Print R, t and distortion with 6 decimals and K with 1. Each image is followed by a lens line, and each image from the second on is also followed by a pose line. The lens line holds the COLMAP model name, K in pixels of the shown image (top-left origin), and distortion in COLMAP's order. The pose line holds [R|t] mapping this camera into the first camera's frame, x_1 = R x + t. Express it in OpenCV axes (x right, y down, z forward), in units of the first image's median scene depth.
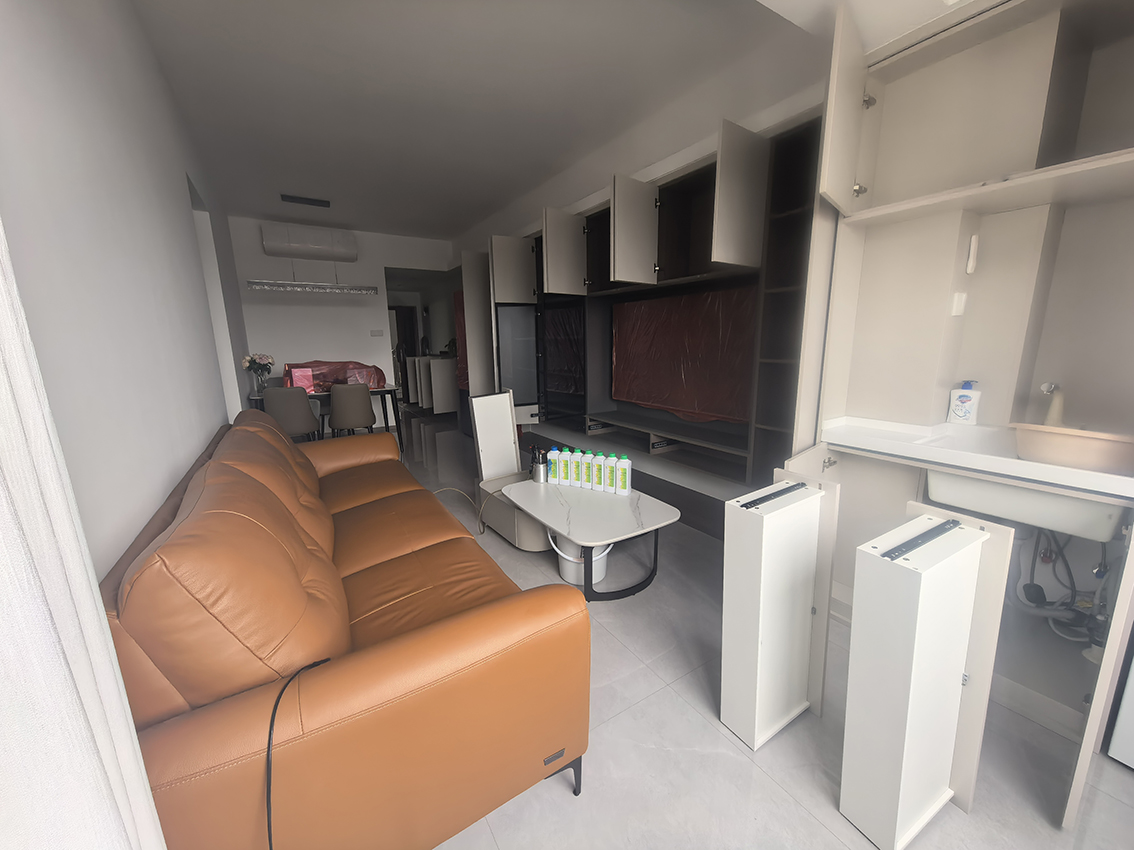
lens RADIAL K [[438.9, 0, 566.8], [0, 438.9, 425.6], [0, 0, 1]] dist [0.012942, 0.000017]
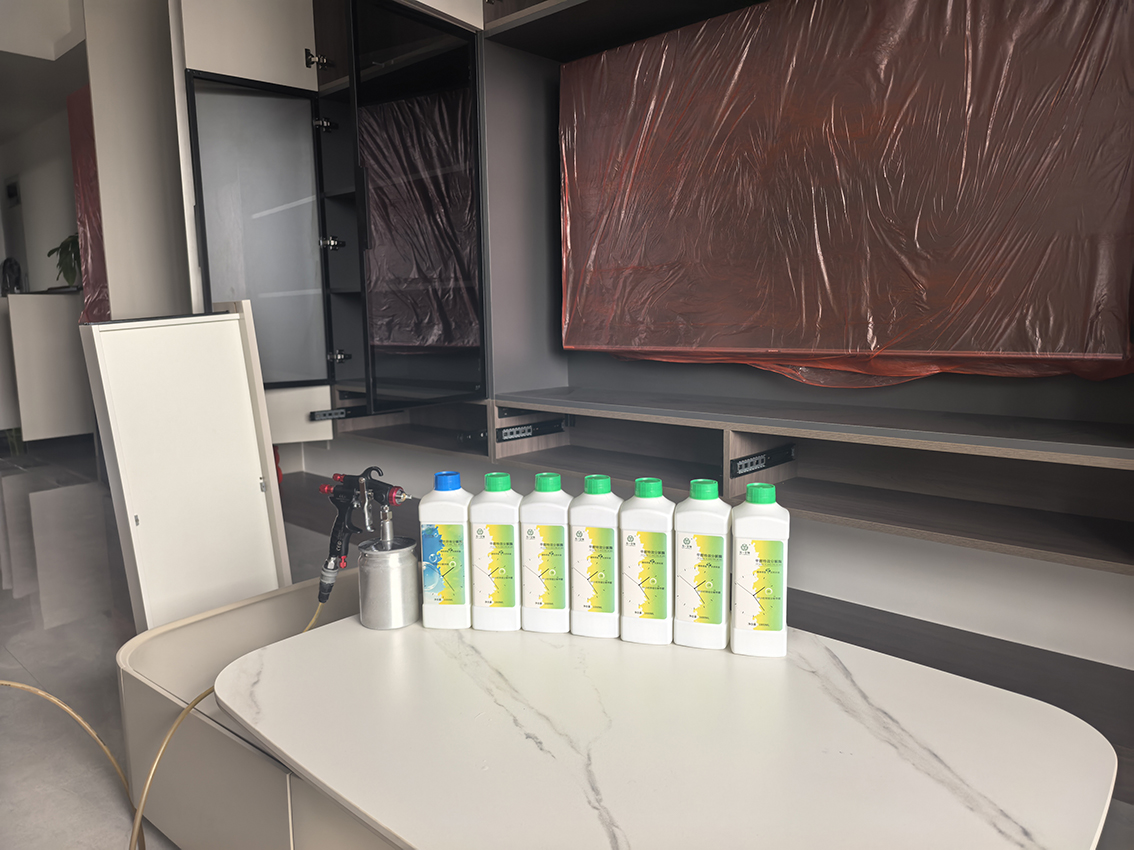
lens RADIAL K [[810.4, 0, 573.1], [0, 810.4, 429.6], [0, 0, 1]] dist [0.060678, -0.077107]
pose [[0.966576, -0.031477, 0.254442, -0.062791], [0.046070, 0.997605, -0.051598, 0.042131], [-0.252209, 0.061596, 0.965710, 0.462057]]
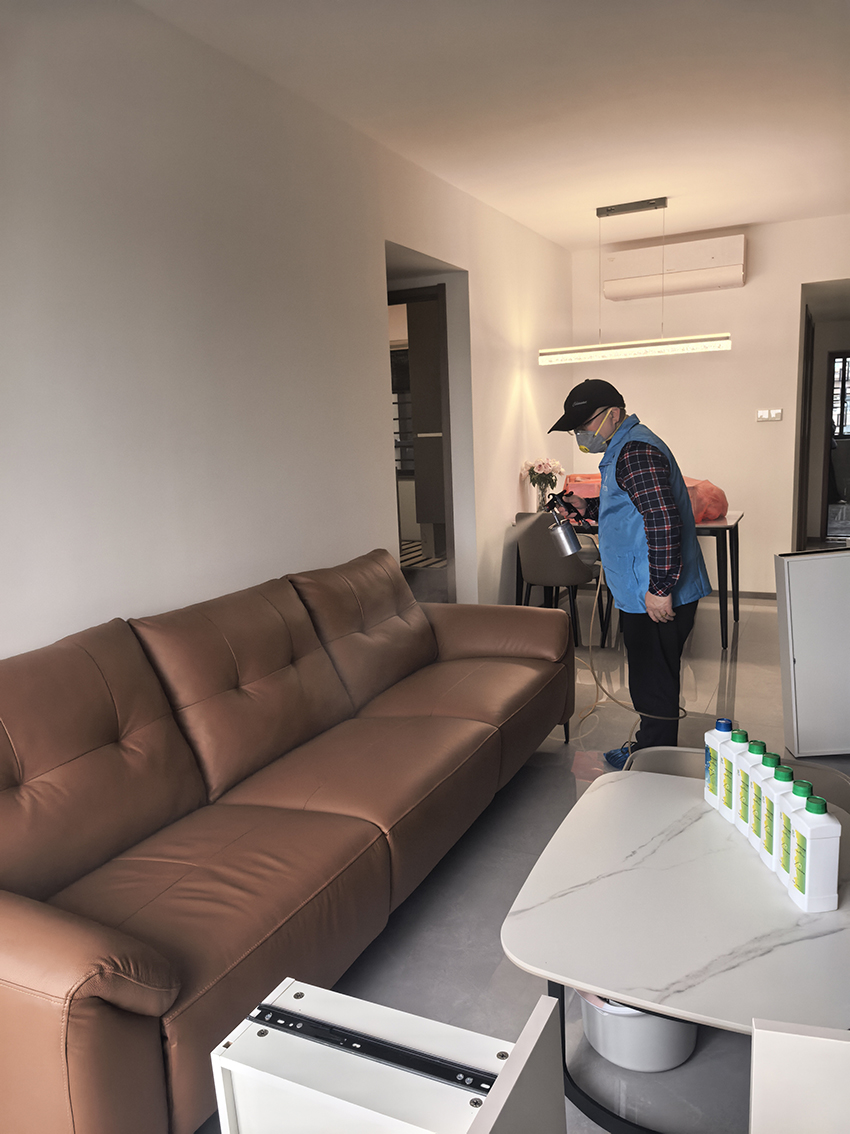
lens RADIAL K [[810.4, 0, 414.5], [0, 810.4, 569.1], [0, 0, 1]] dist [0.060678, -0.077107]
pose [[0.513708, 0.139152, -0.846606, 0.390234], [-0.132390, 0.987798, 0.082026, -0.101985], [0.847689, 0.069944, 0.525862, 0.275892]]
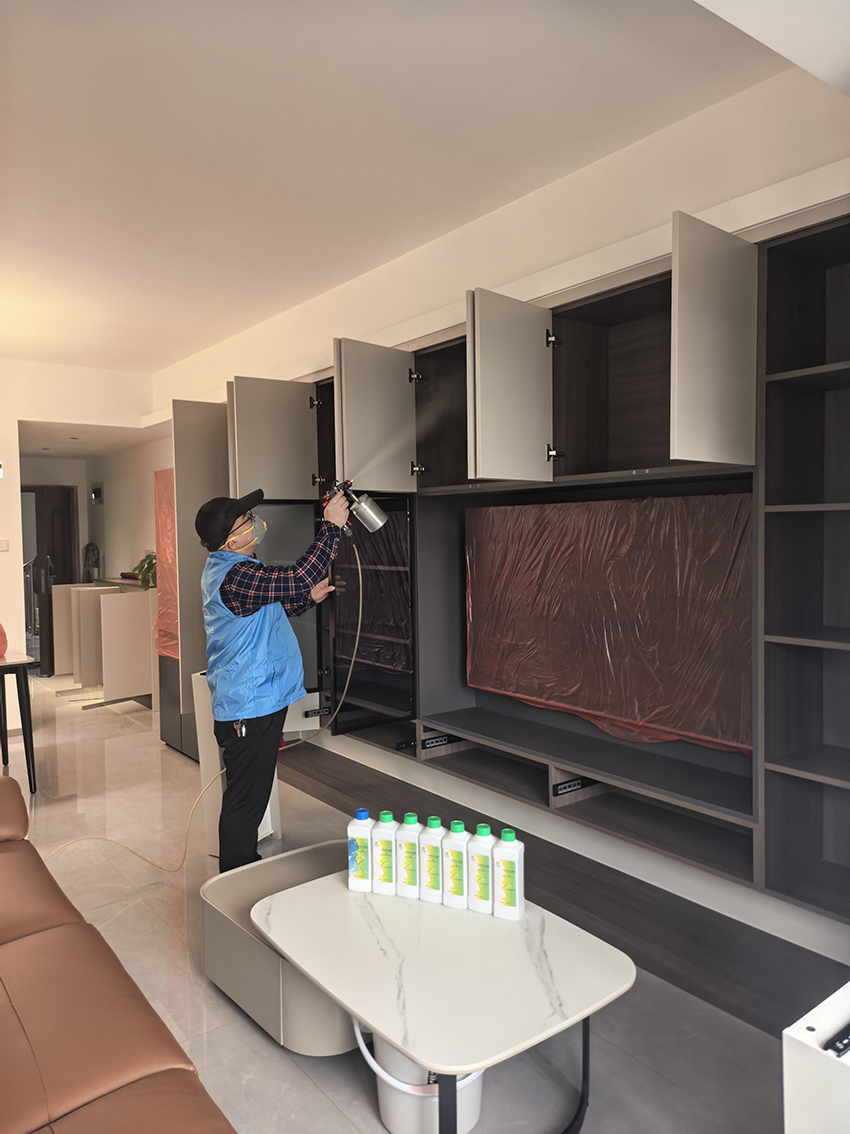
lens RADIAL K [[810.4, 0, 430.0], [0, 810.4, 568.1], [0, 0, 1]] dist [0.060678, -0.077107]
pose [[0.996207, -0.002747, 0.086967, -0.026452], [0.015678, 0.988811, -0.148349, -0.069312], [-0.085586, 0.149150, 0.985104, 0.057813]]
